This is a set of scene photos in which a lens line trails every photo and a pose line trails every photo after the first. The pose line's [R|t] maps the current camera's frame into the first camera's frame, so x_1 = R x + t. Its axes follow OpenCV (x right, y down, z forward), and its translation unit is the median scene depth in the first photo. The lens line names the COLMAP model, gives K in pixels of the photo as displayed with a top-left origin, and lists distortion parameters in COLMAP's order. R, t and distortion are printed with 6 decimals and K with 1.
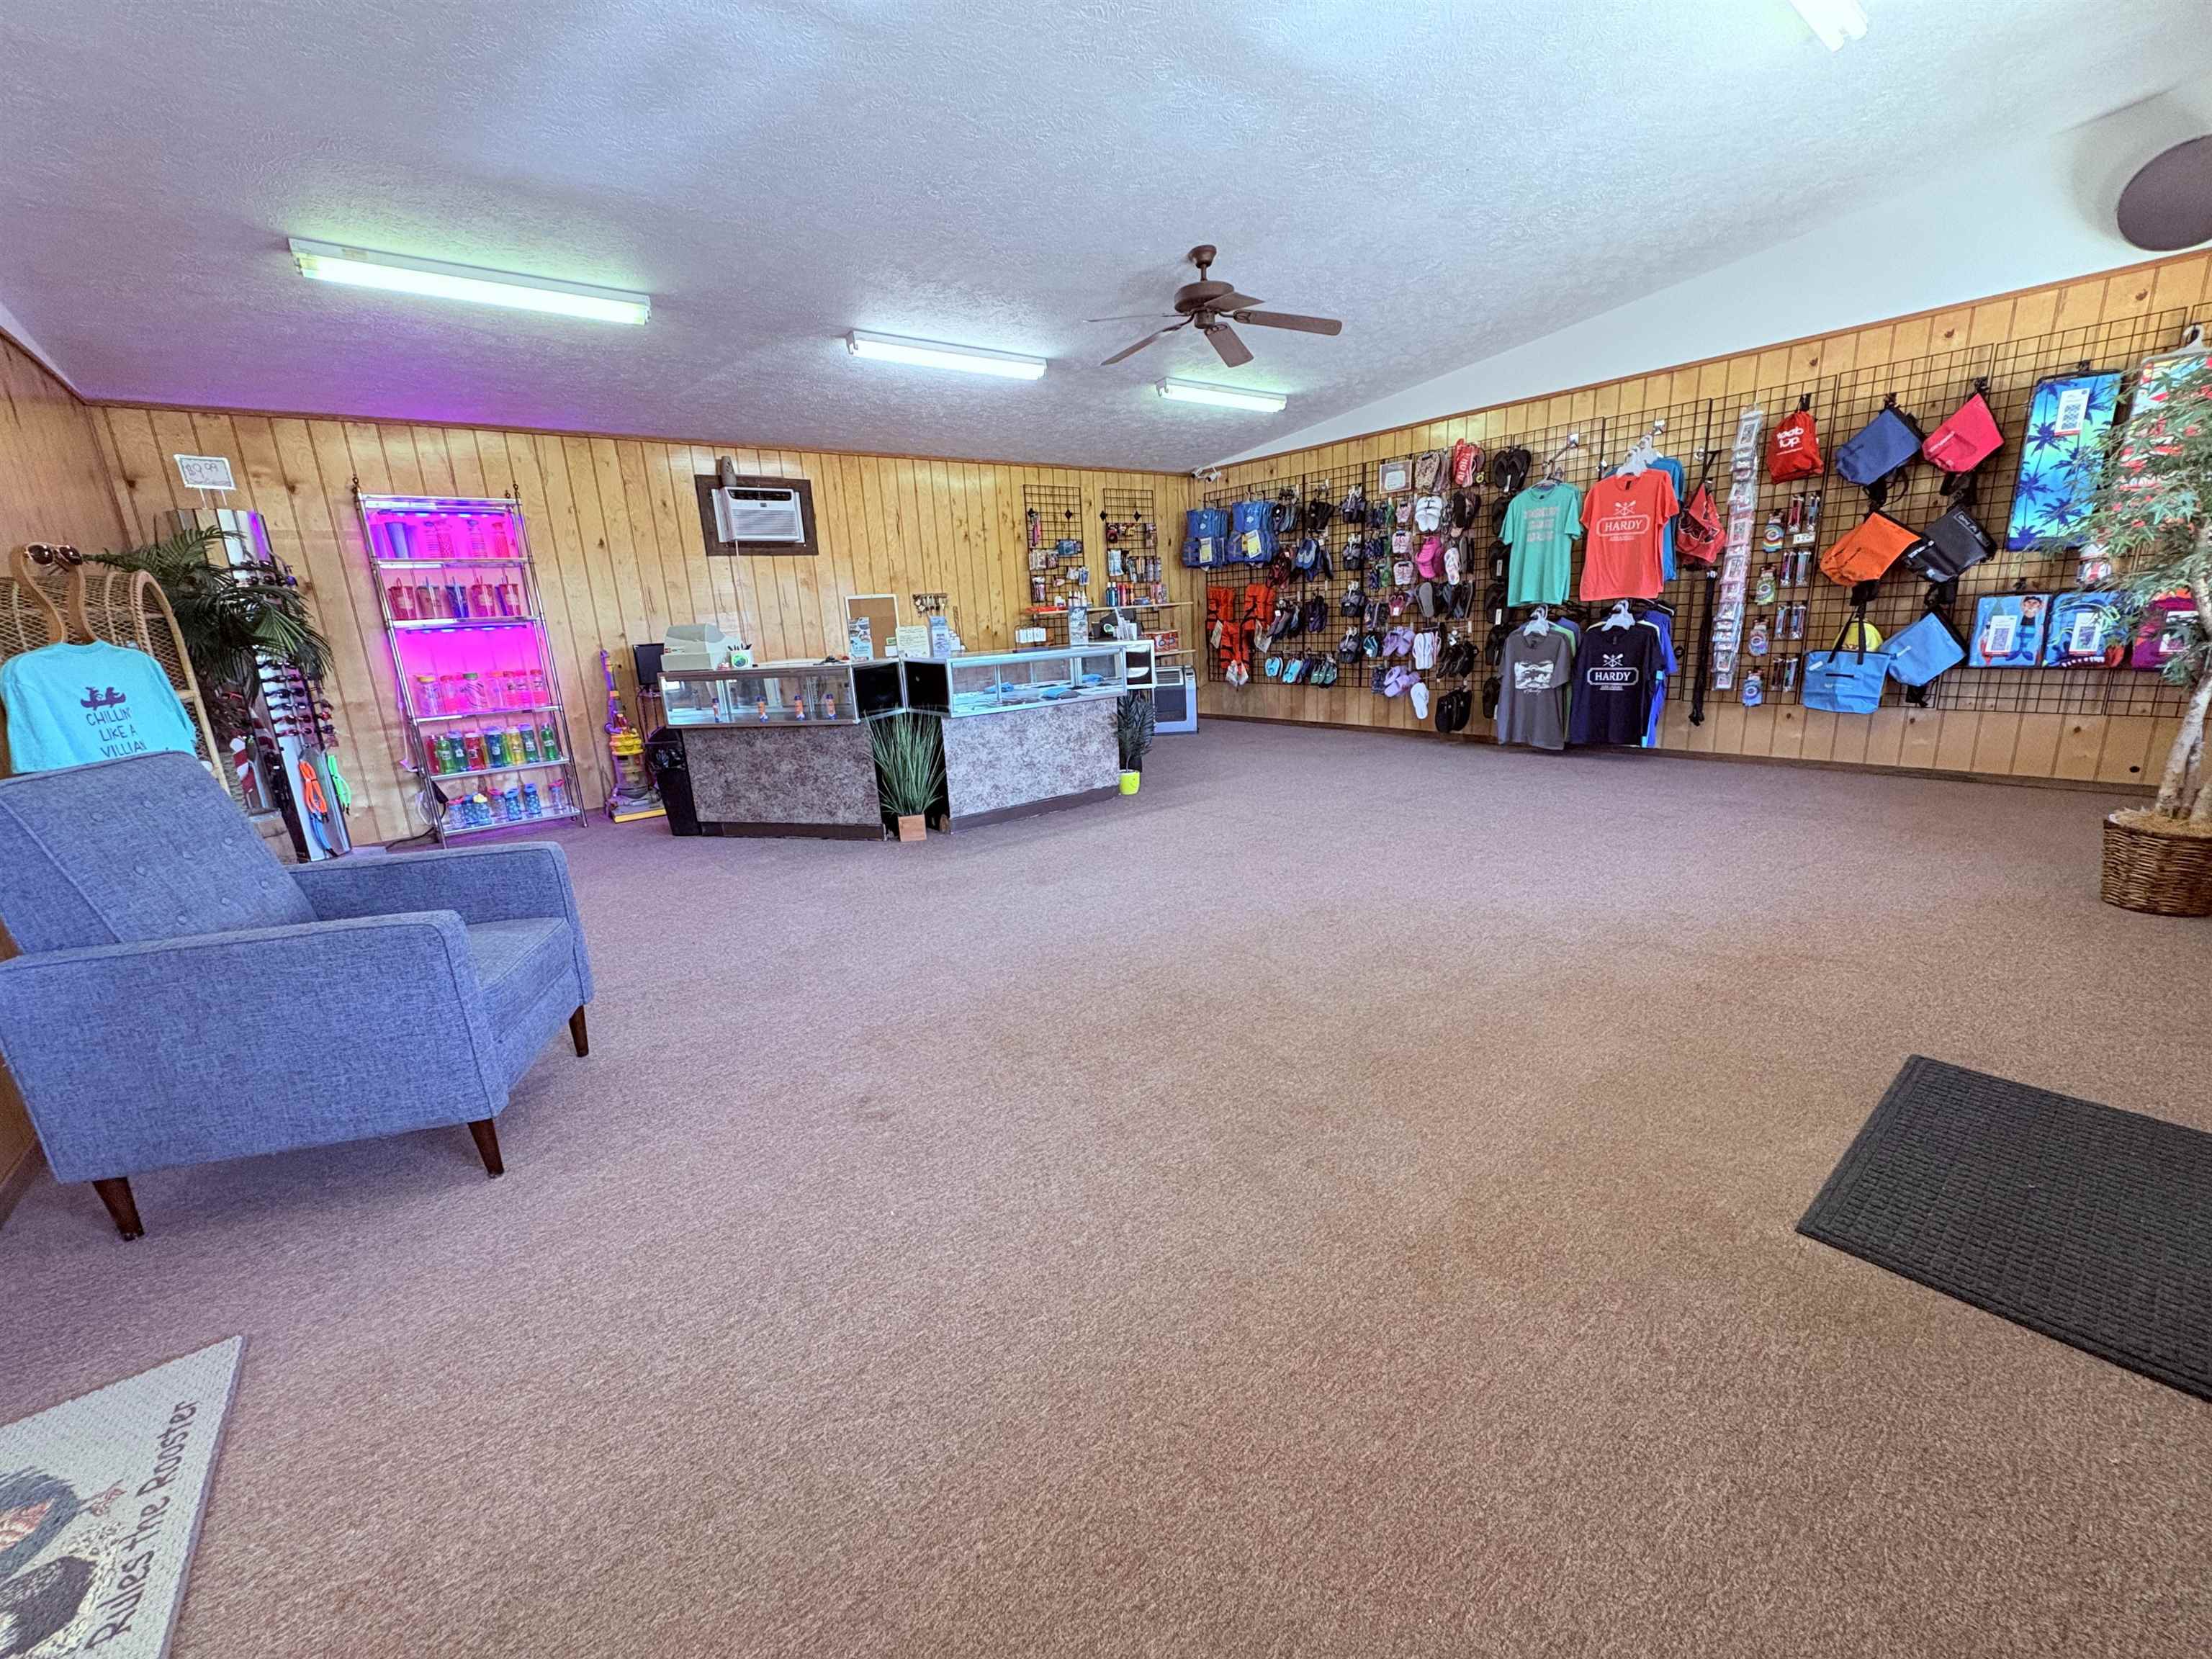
lens RADIAL K [[885.6, 0, 1107.8], [0, 885.6, 833.9], [0, 0, 1]] dist [-0.001501, -0.000106]
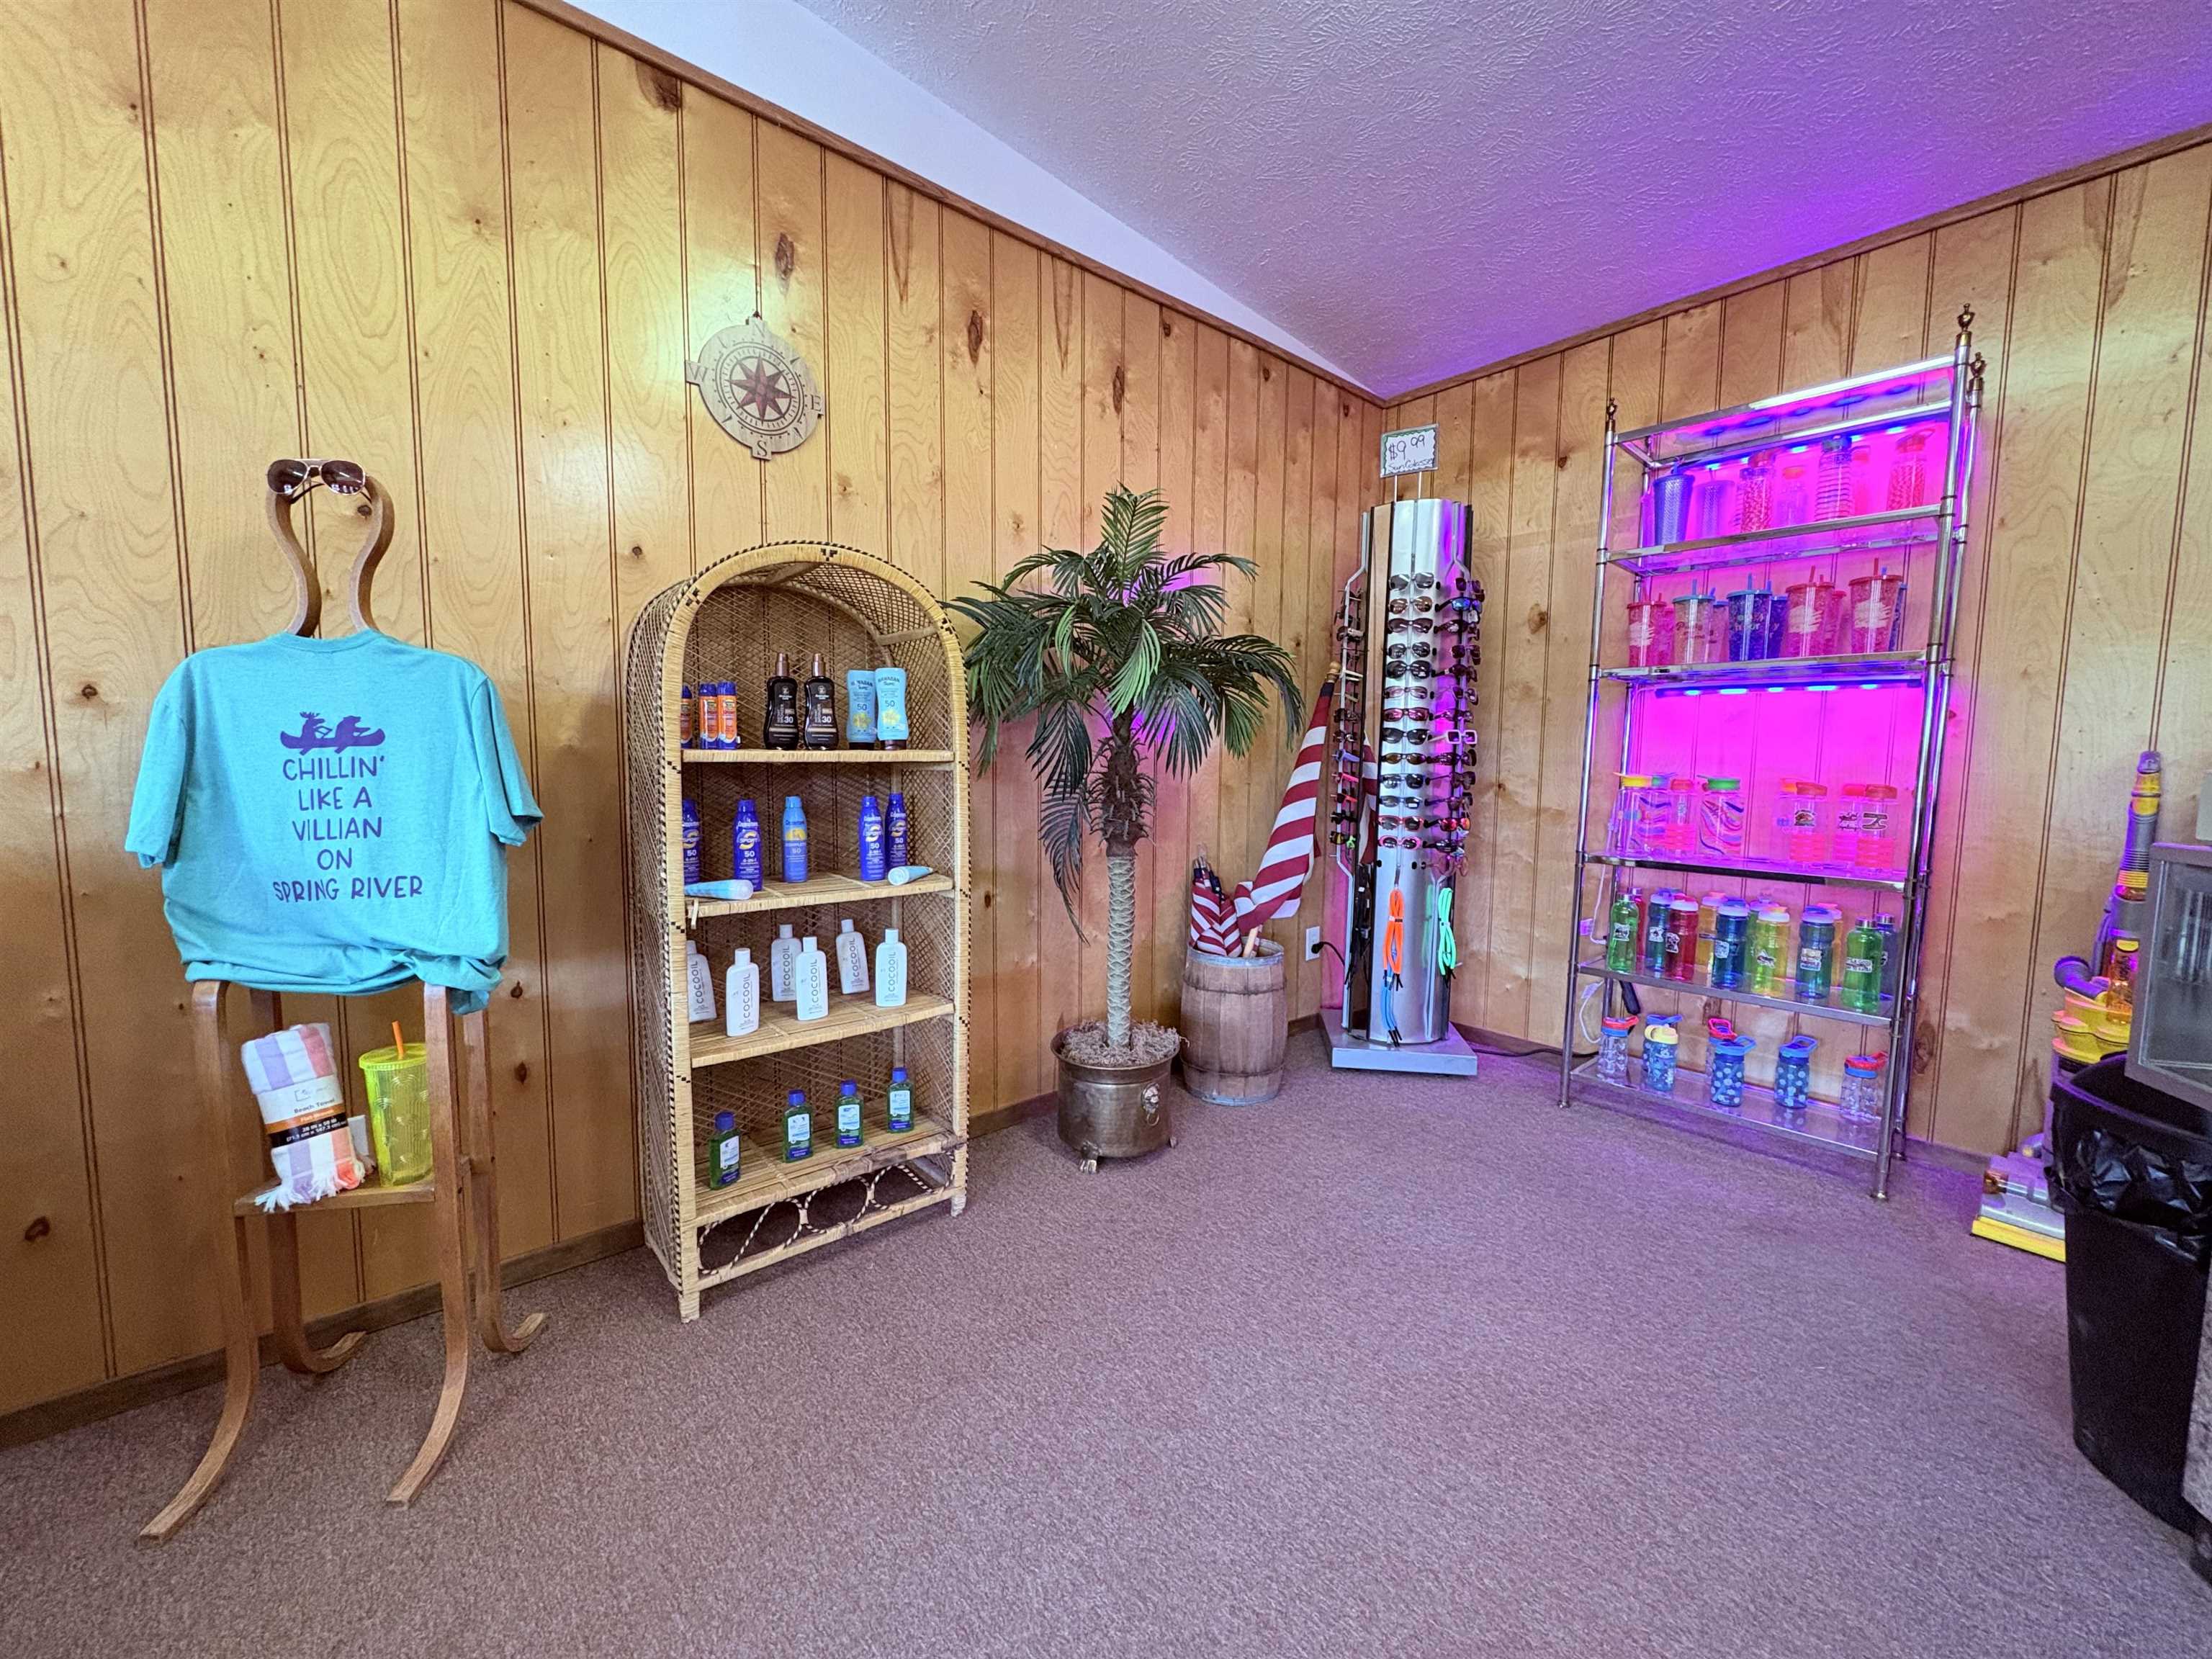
lens RADIAL K [[885.6, 0, 1108.1], [0, 885.6, 827.8], [0, 0, 1]] dist [-0.001501, -0.000106]
pose [[0.042580, 0.142891, -0.988822, -0.572239], [-0.257760, 0.957785, 0.127306, -0.280519], [0.965270, 0.249459, 0.077615, 1.388699]]
